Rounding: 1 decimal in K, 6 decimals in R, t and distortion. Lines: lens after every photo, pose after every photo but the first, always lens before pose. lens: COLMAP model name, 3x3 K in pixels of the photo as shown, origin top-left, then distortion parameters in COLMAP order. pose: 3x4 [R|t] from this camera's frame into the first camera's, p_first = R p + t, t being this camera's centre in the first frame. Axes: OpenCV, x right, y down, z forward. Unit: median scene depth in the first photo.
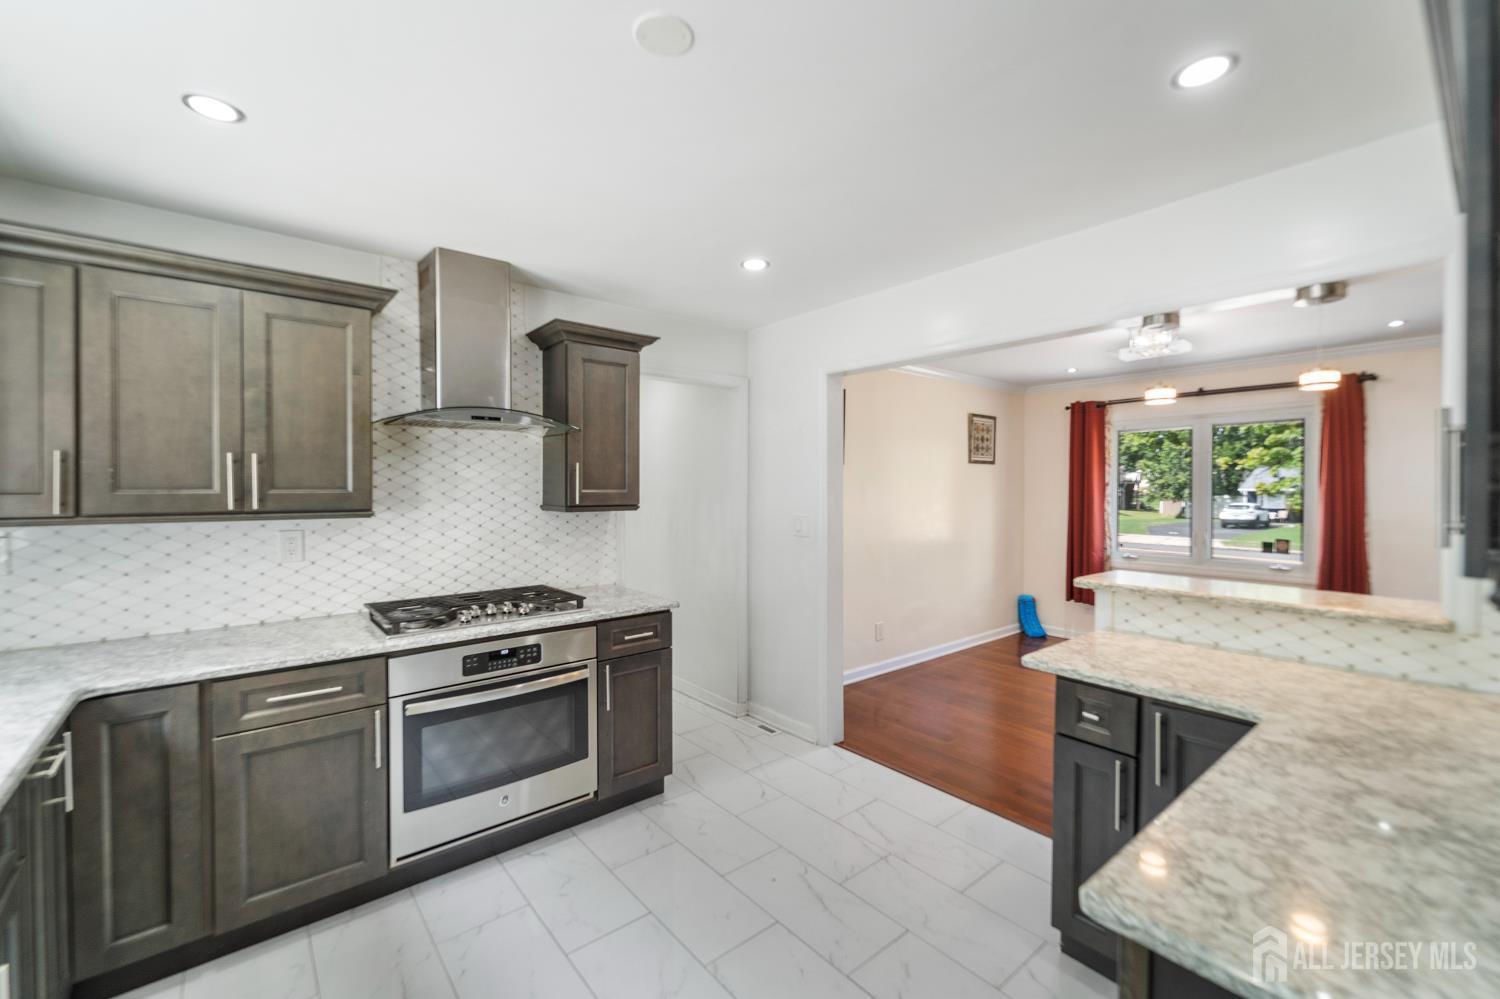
lens RADIAL K [[625.6, 0, 743.8], [0, 625.6, 485.6], [0, 0, 1]] dist [0.001807, -0.000361]
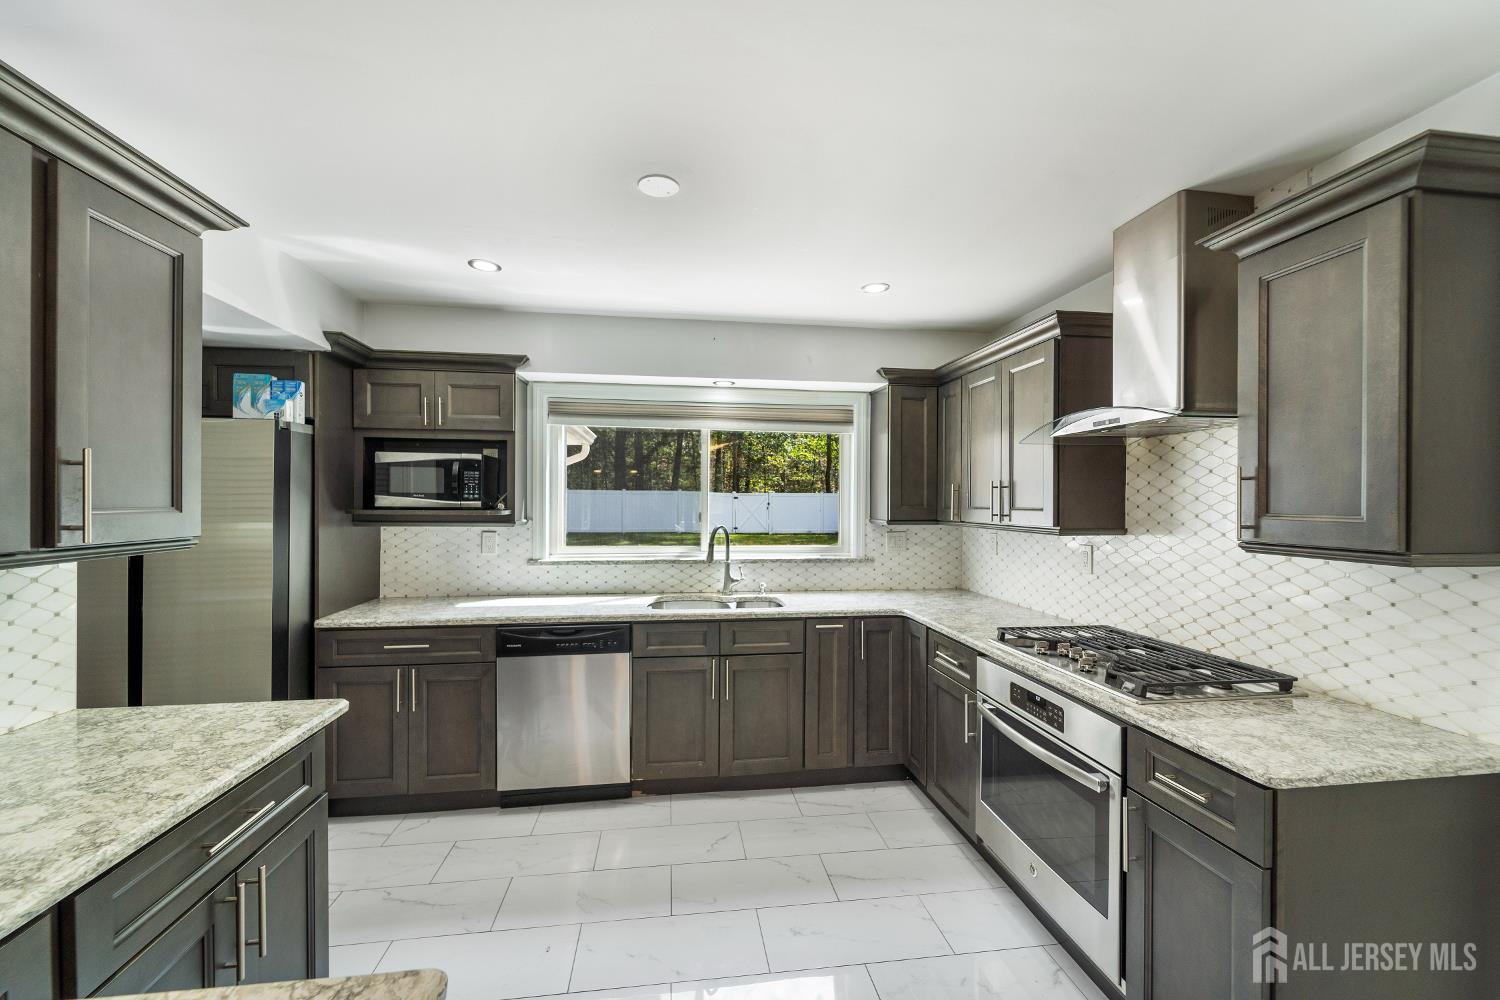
lens RADIAL K [[611.2, 0, 747.5], [0, 611.2, 505.2], [0, 0, 1]] dist [-0.000412, -0.000043]
pose [[-0.525042, 0.001675, -0.851075, 0.515032], [-0.005384, 0.999972, 0.005289, -0.001875], [0.851059, 0.007359, -0.525018, 1.046888]]
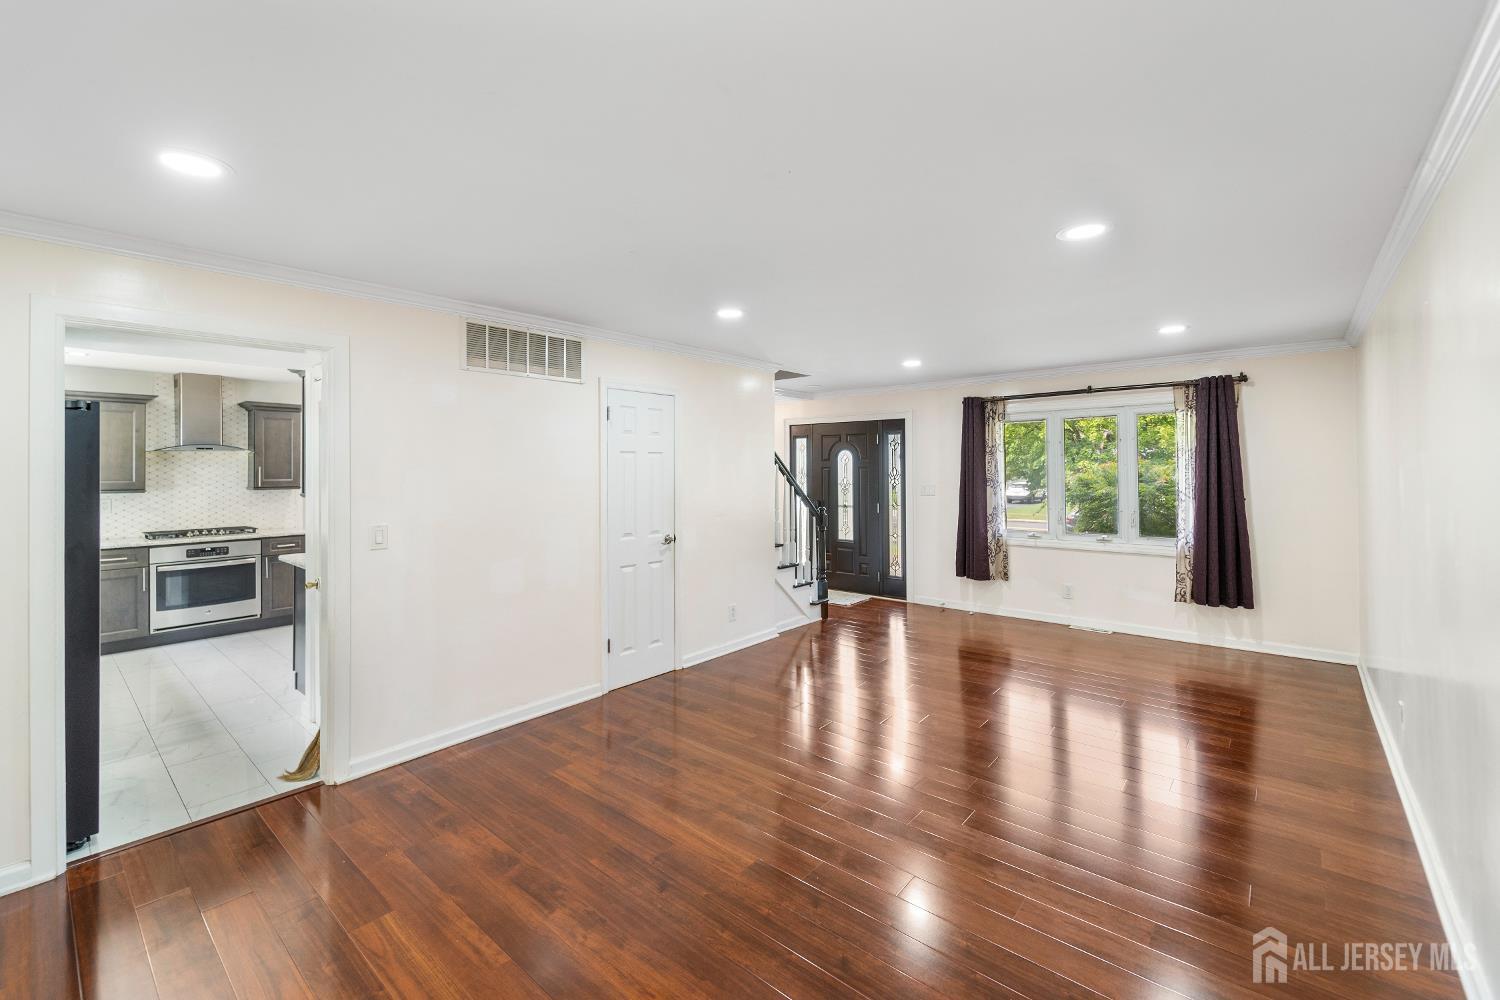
lens RADIAL K [[630.3, 0, 746.9], [0, 630.3, 461.1], [0, 0, 1]] dist [-0.001396, -0.000461]
pose [[0.985240, -0.005611, 0.171087, 1.151035], [0.008396, 0.999844, -0.015562, -0.010729], [-0.170973, 0.016769, 0.985133, -1.605214]]
